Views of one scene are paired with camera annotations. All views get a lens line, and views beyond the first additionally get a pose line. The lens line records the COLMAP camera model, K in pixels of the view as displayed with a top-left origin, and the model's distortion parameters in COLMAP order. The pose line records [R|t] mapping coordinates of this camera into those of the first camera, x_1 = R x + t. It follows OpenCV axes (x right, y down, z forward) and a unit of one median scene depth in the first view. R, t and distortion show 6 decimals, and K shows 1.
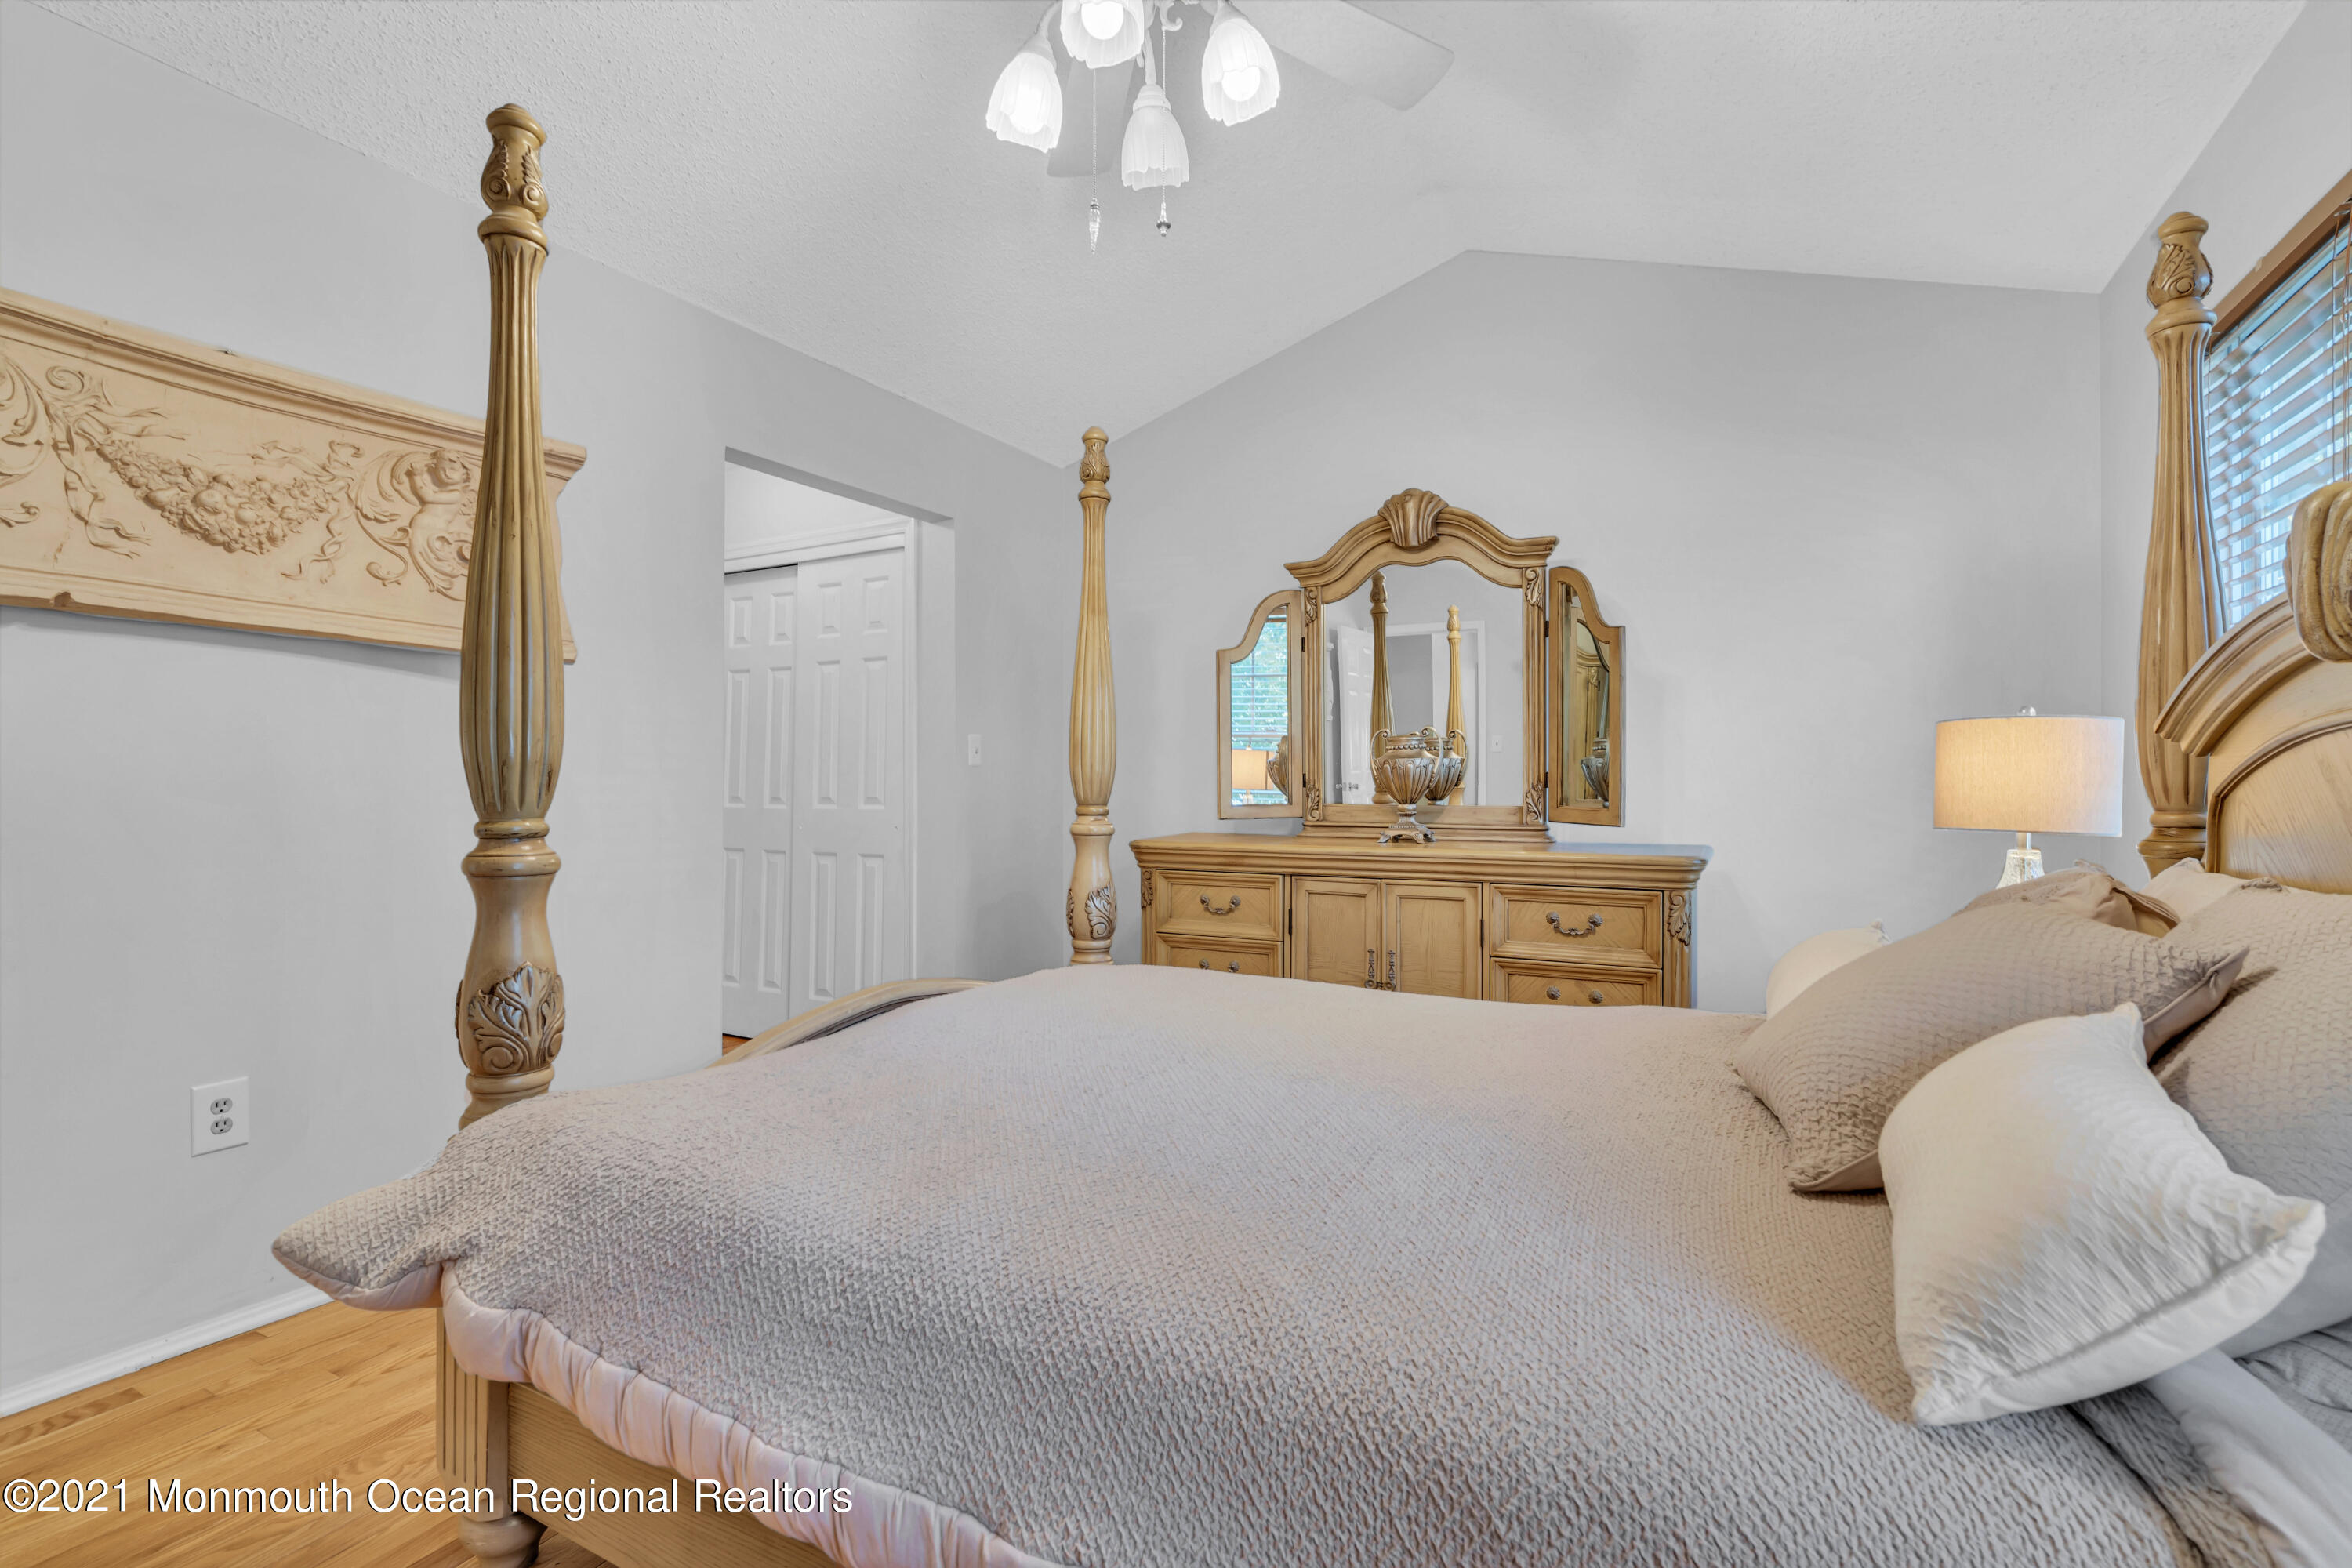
lens RADIAL K [[1078.4, 0, 1176.0], [0, 1078.4, 784.0], [0, 0, 1]] dist [-0.004256, 0.000765]
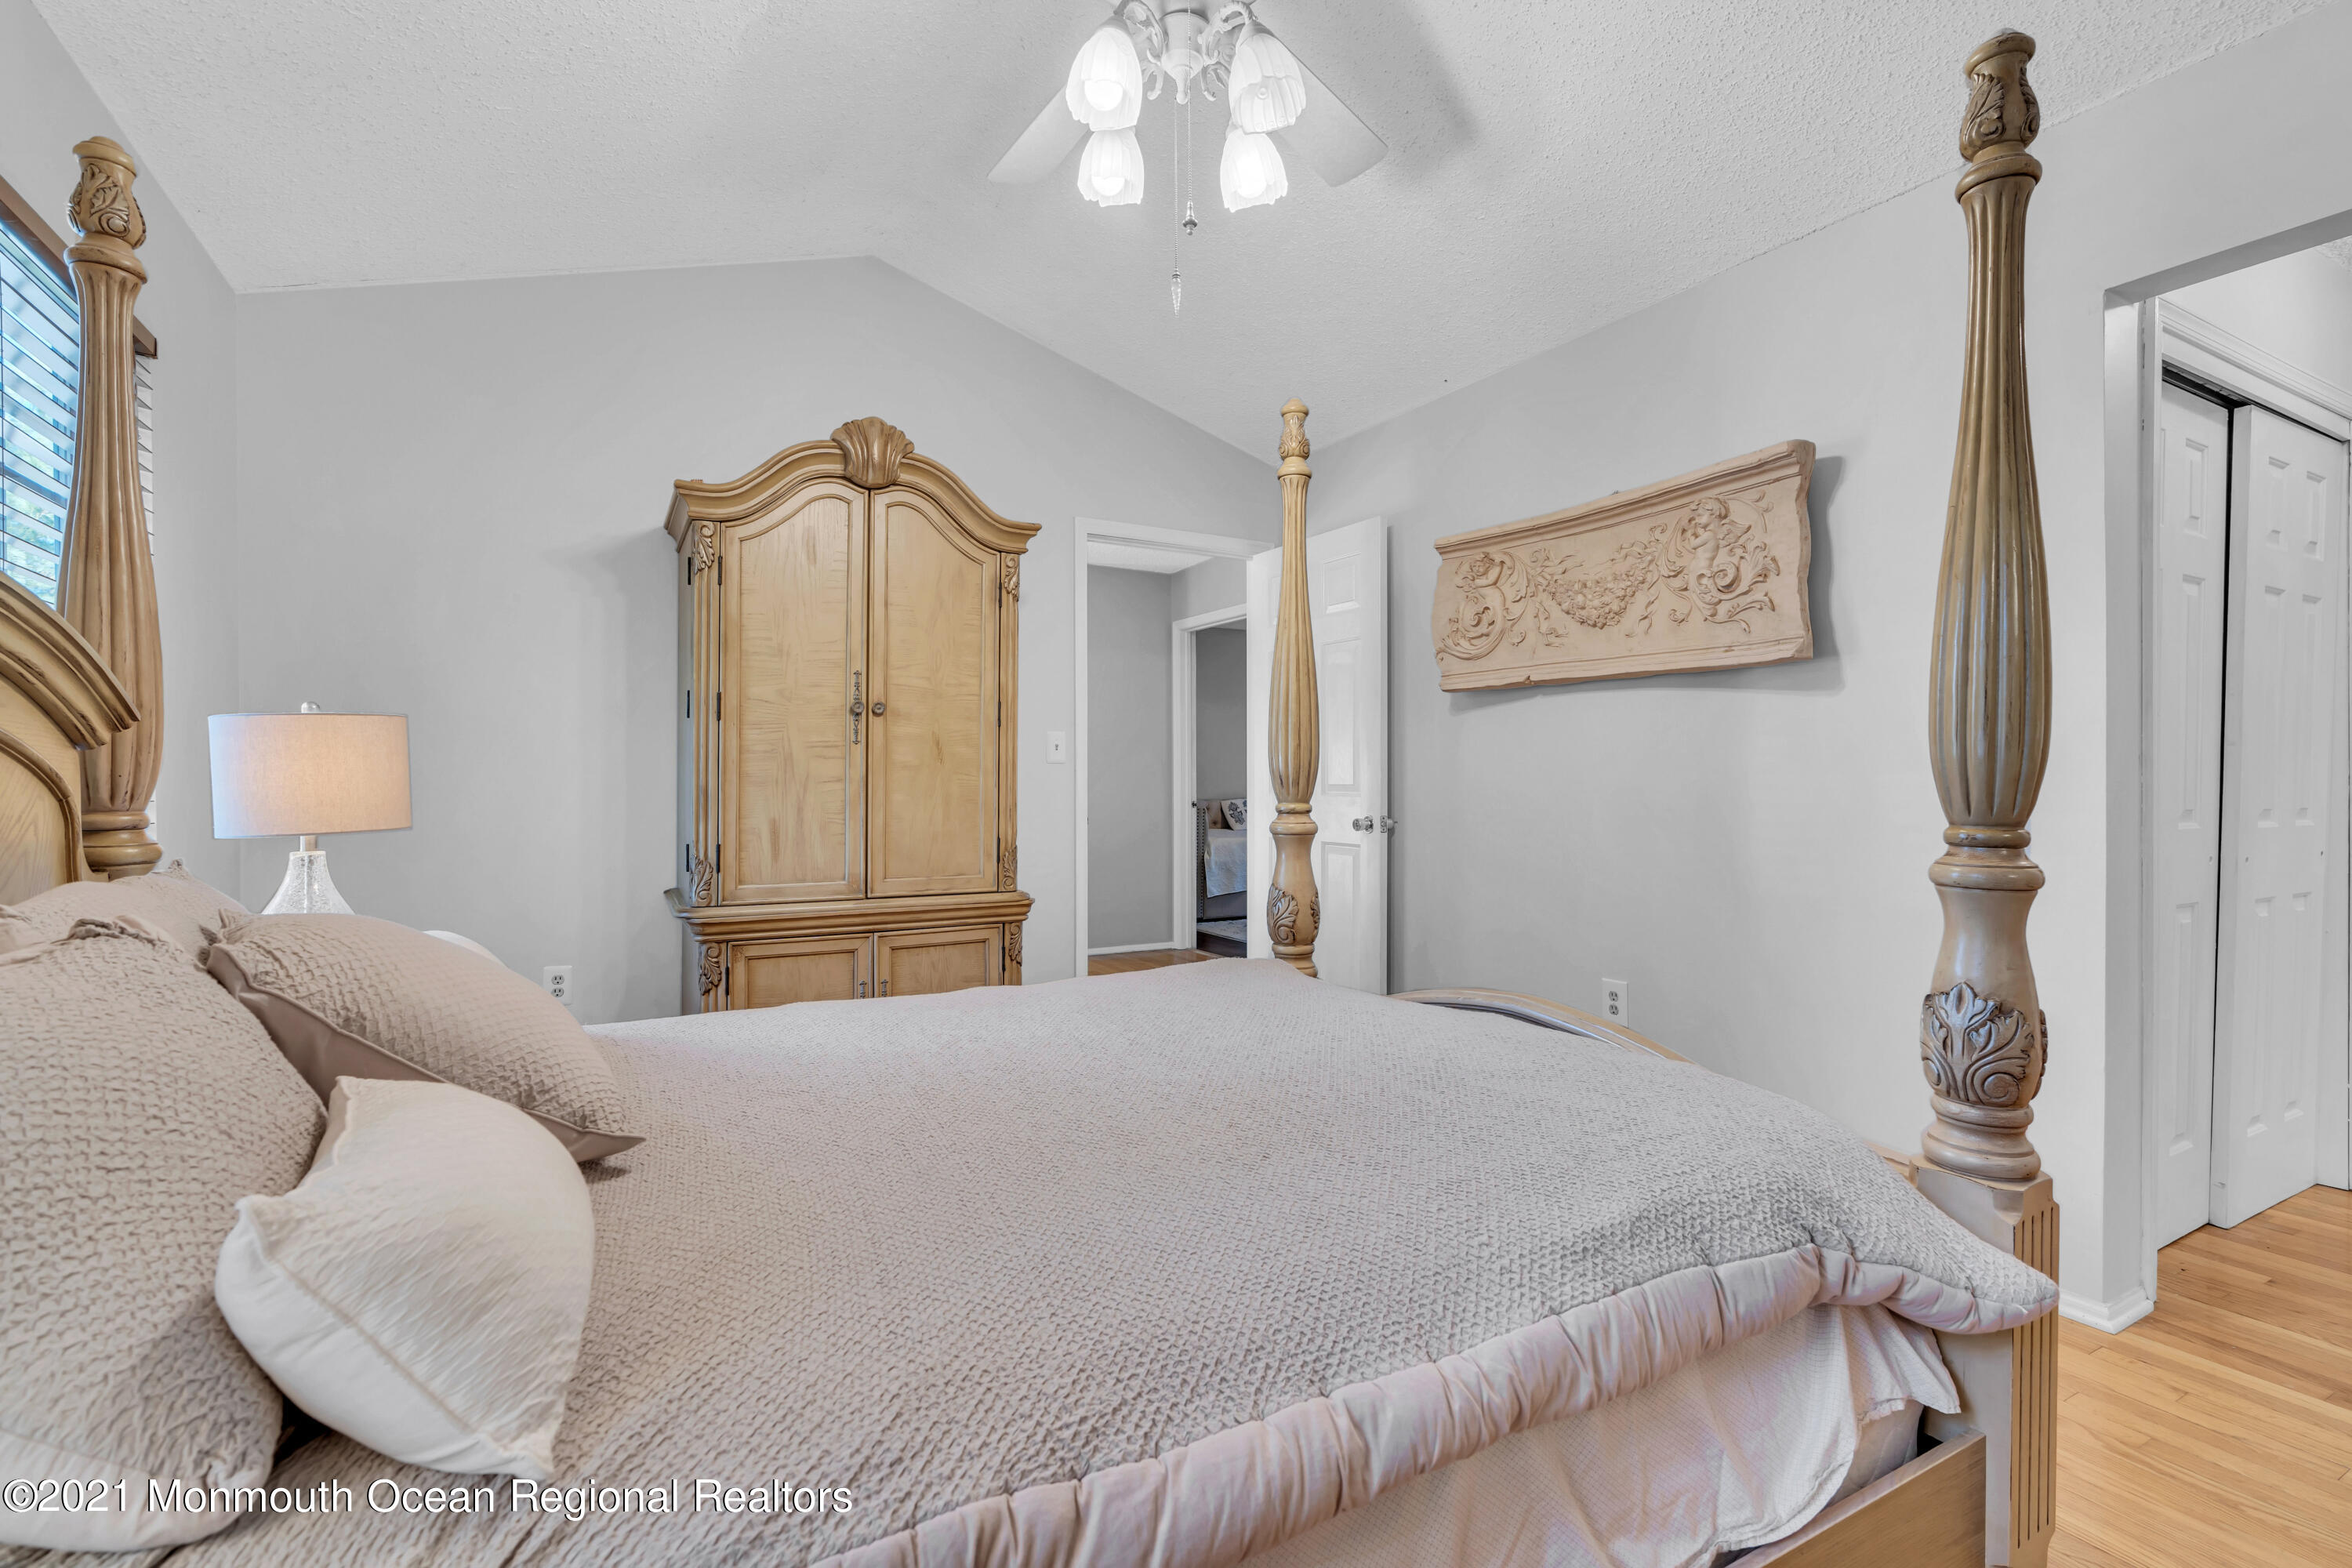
lens RADIAL K [[1078.4, 0, 1176.0], [0, 1078.4, 784.0], [0, 0, 1]] dist [-0.004256, 0.000765]
pose [[-0.520147, 0.002053, -0.854074, 0.488969], [-0.001970, 0.999992, 0.003603, -0.001155], [0.854074, 0.003557, -0.520139, 0.857657]]
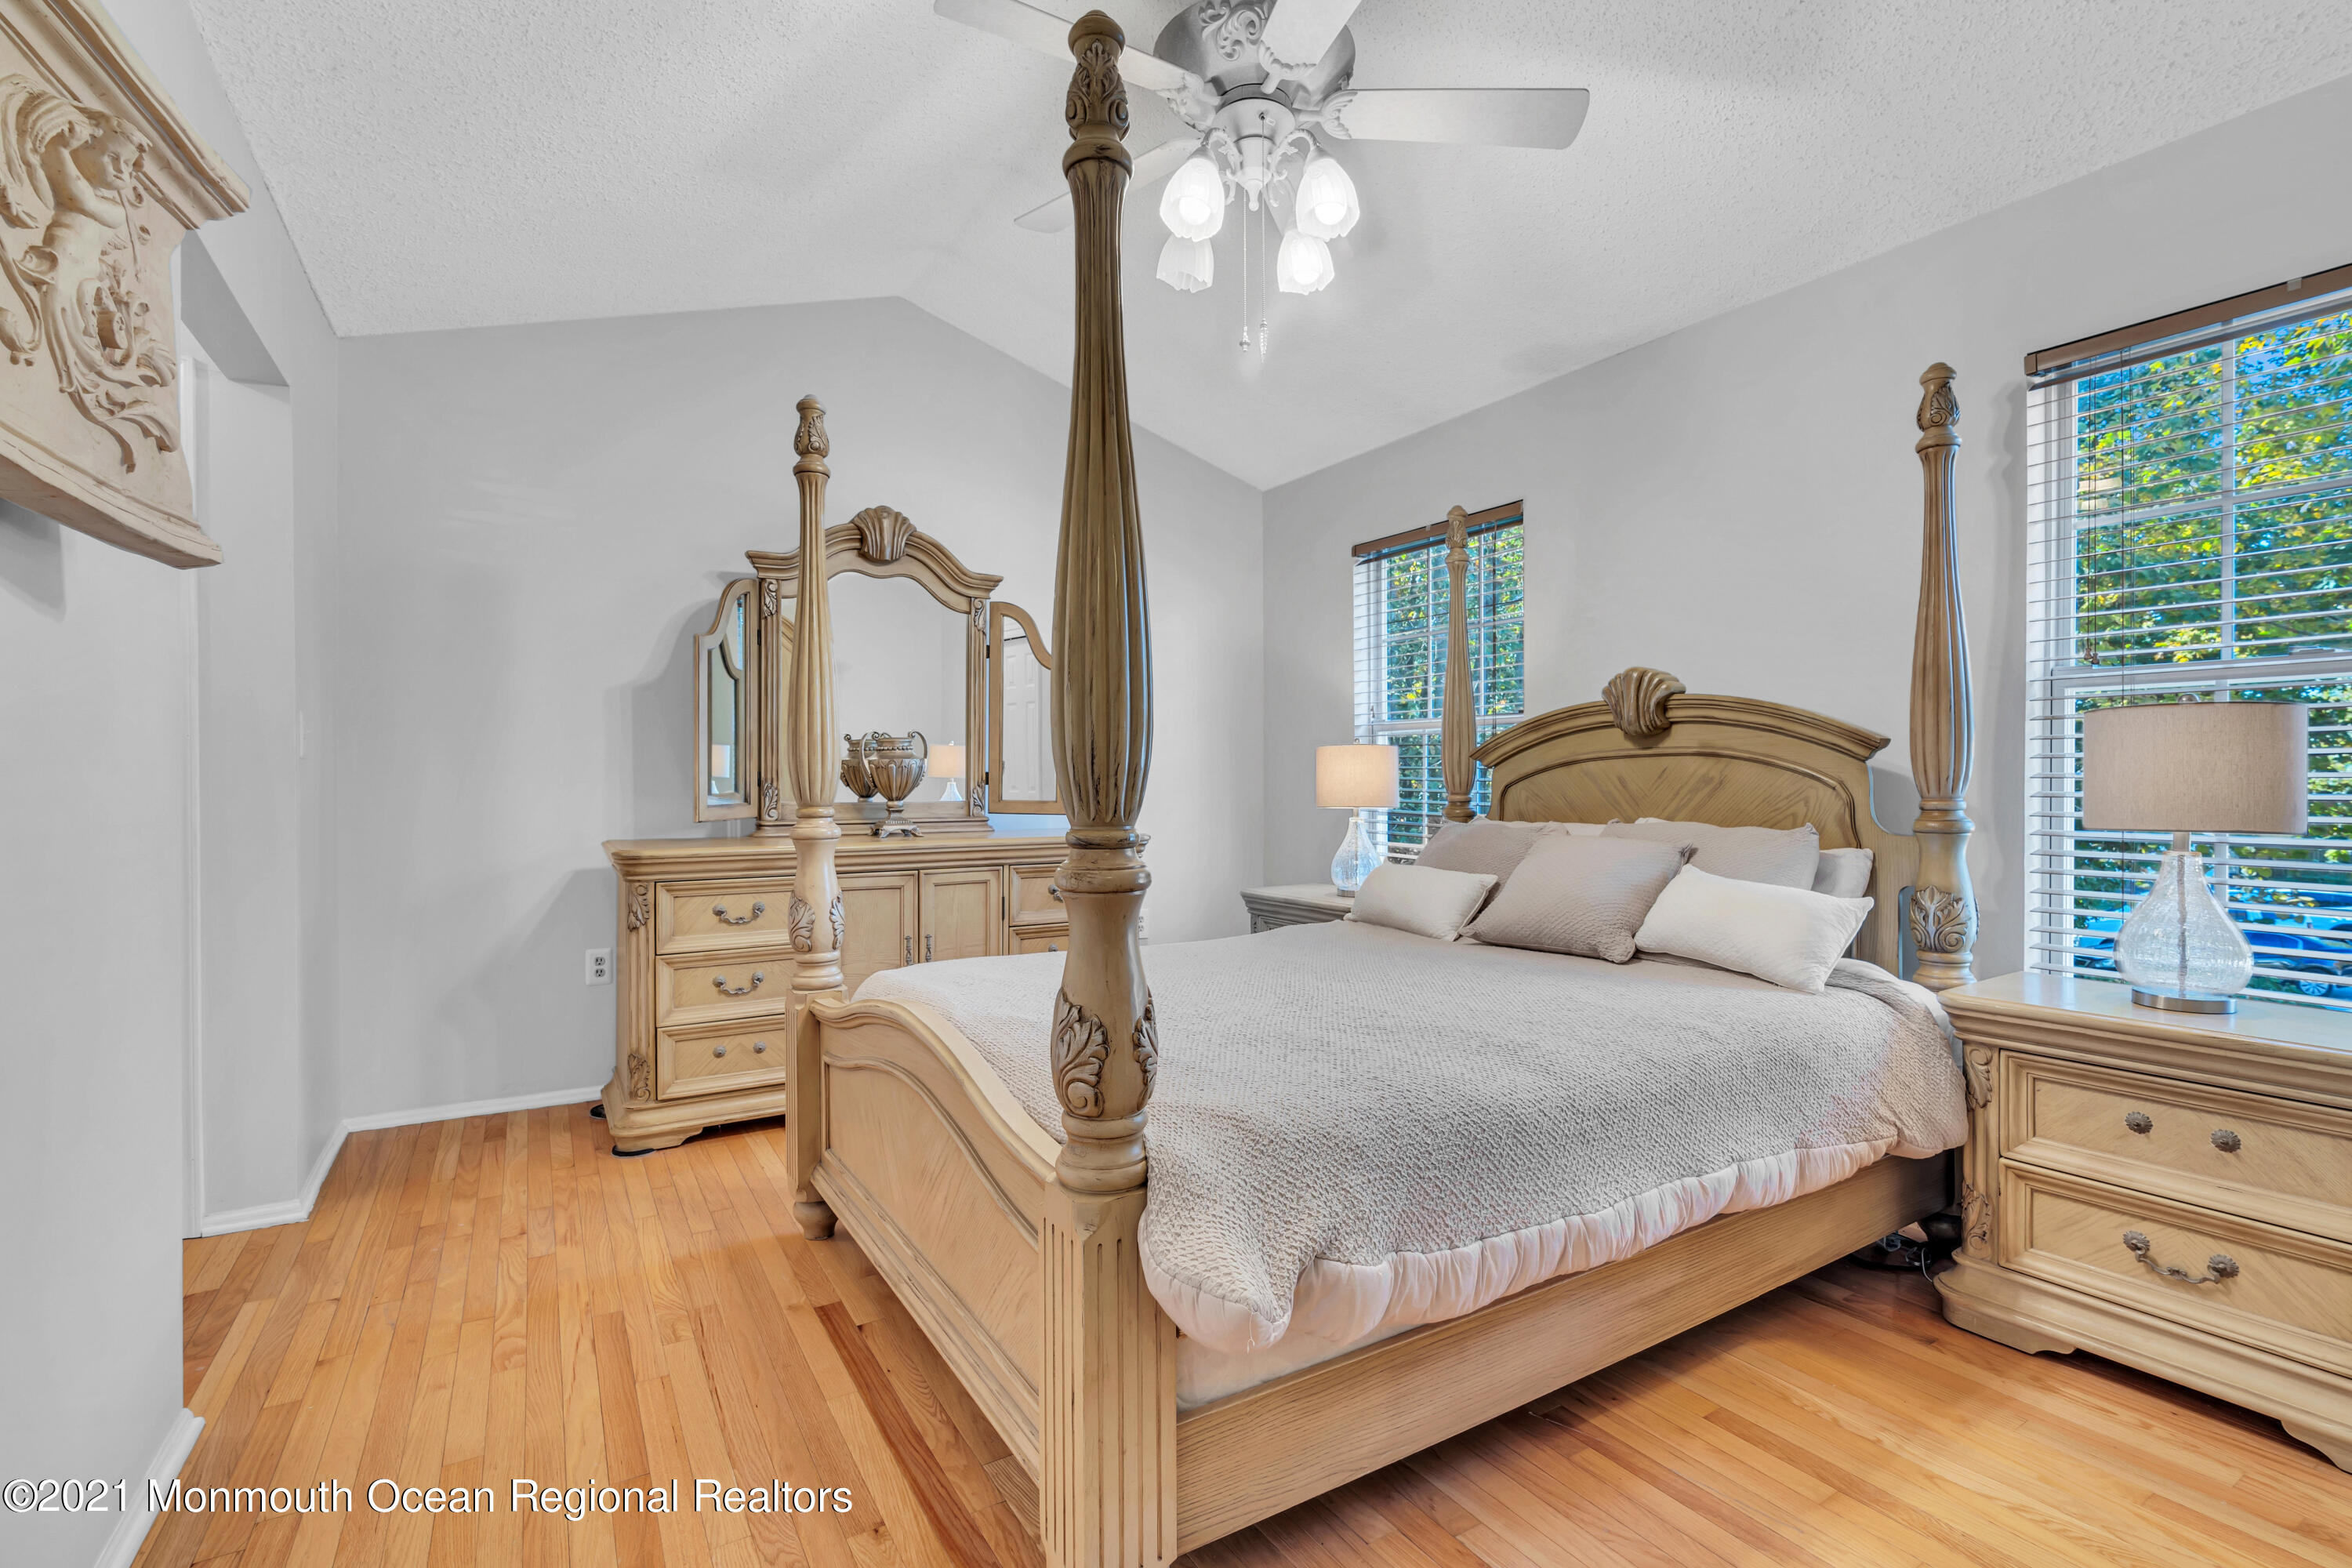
lens RADIAL K [[1078.4, 0, 1176.0], [0, 1078.4, 784.0], [0, 0, 1]] dist [-0.004256, 0.000765]
pose [[0.495074, -0.006198, 0.868829, -1.346966], [0.001241, 0.999979, 0.006426, -0.010781], [-0.868850, -0.002103, 0.495071, 0.515127]]
